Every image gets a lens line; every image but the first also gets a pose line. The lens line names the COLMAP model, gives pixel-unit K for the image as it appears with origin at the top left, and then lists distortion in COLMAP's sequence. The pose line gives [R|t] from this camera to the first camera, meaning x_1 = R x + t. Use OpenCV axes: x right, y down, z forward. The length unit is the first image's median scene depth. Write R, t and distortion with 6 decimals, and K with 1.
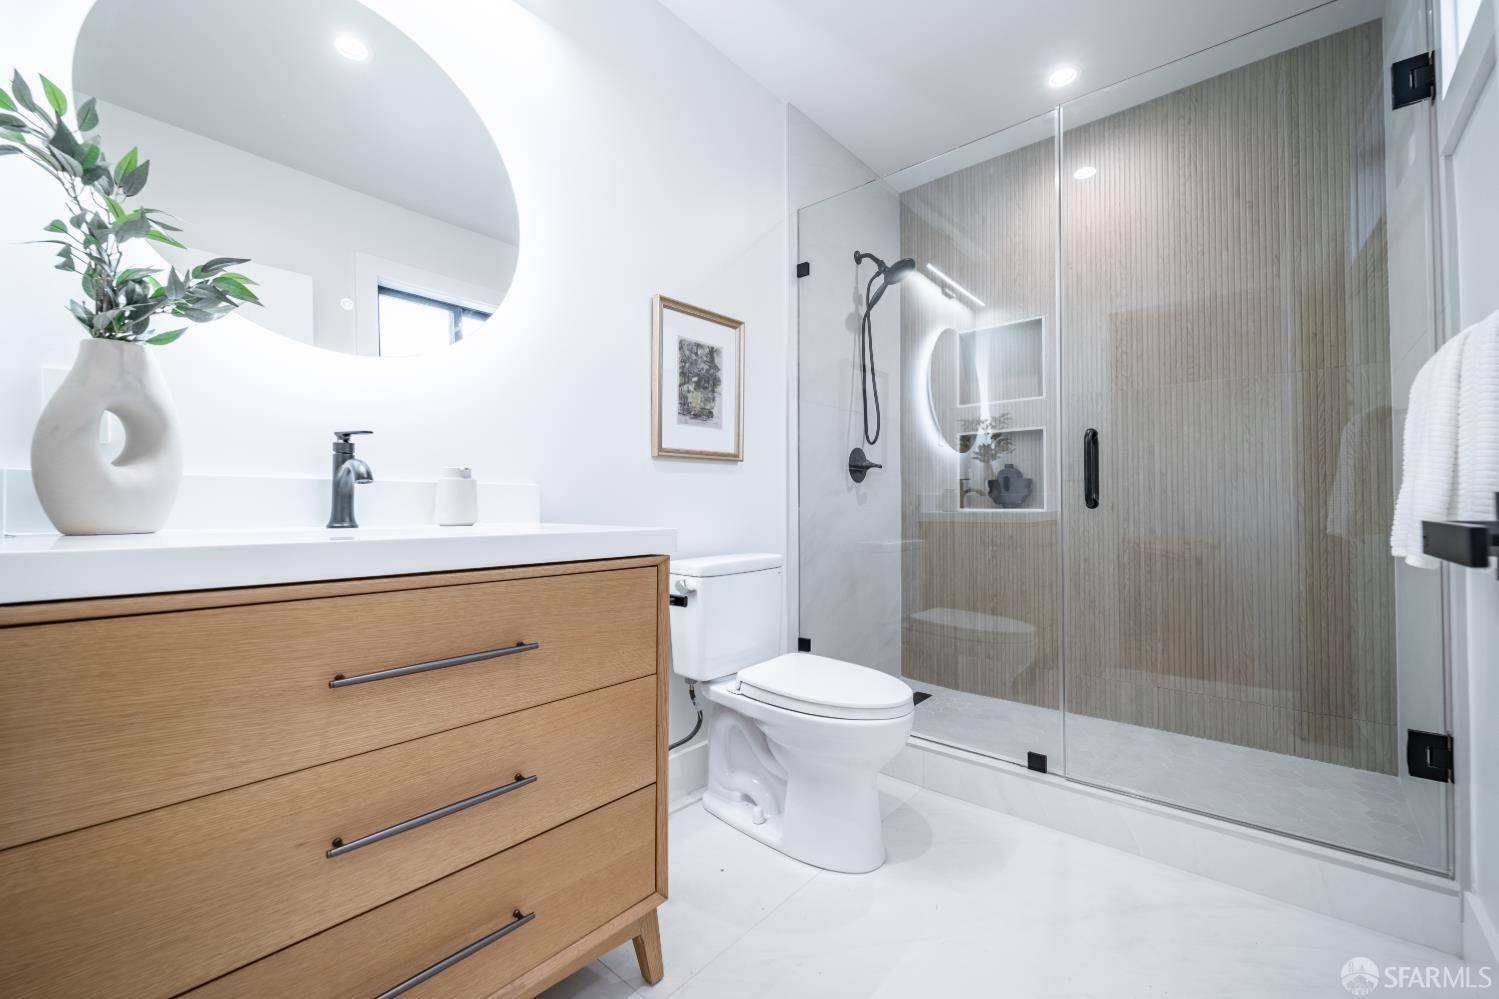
lens RADIAL K [[601.2, 0, 747.1], [0, 601.2, 496.0], [0, 0, 1]] dist [0.003475, -0.002554]
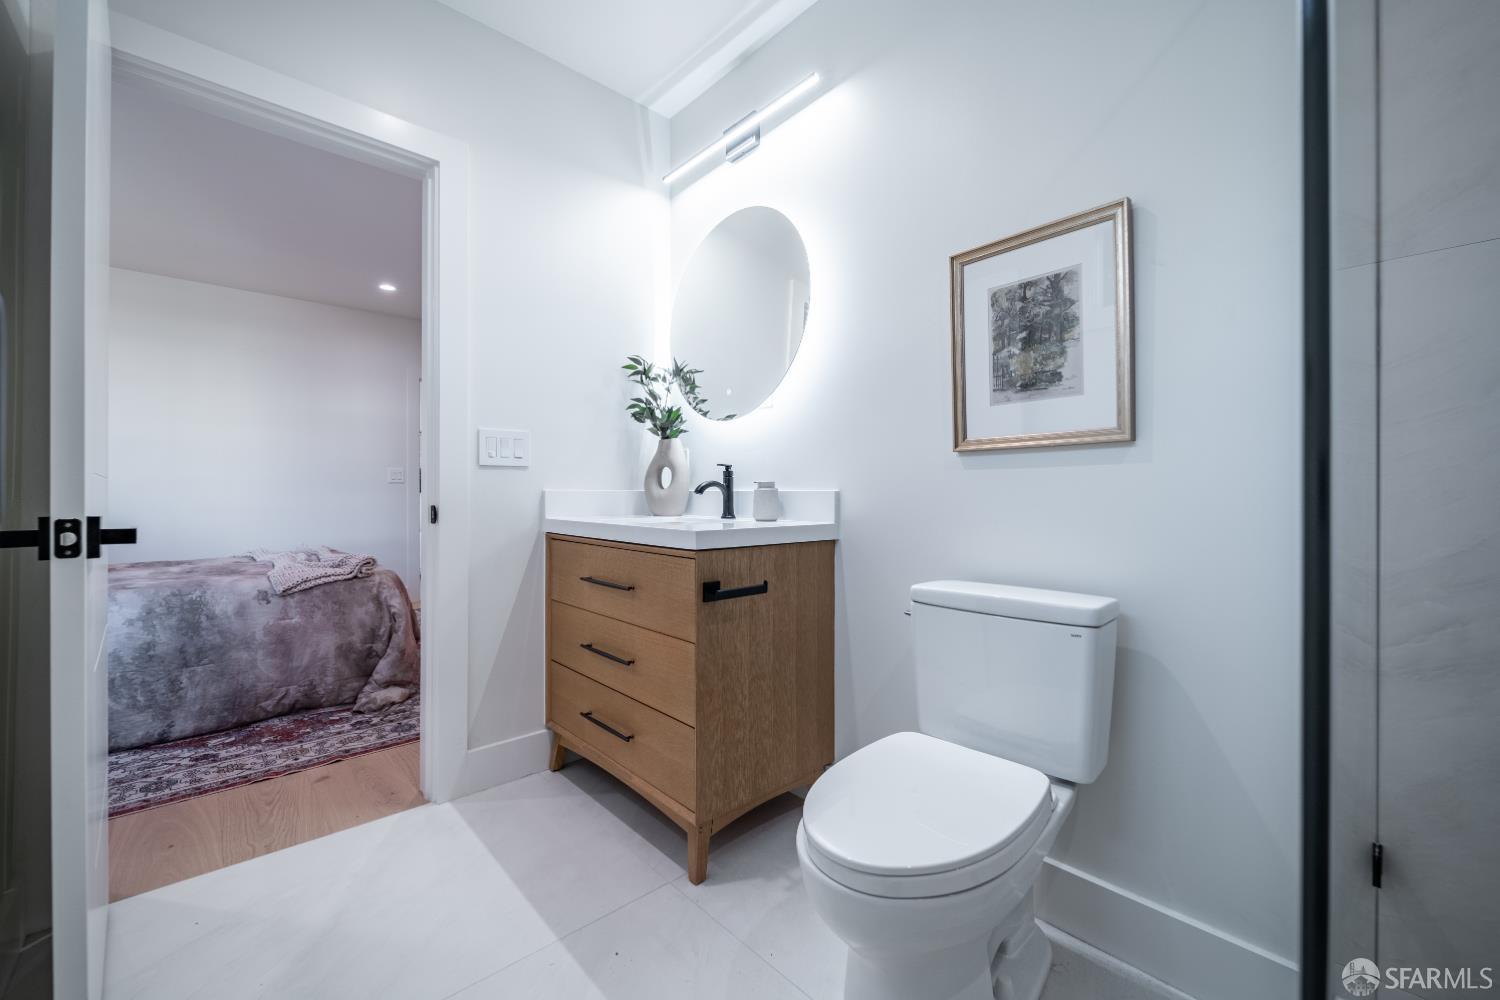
lens RADIAL K [[601.6, 0, 747.6], [0, 601.6, 496.5], [0, 0, 1]] dist [0.003475, -0.002554]
pose [[-0.116946, 0.010495, -0.993083, 0.669393], [0.016859, 0.999821, 0.008581, -0.015980], [0.992995, -0.015739, -0.117102, 0.770384]]
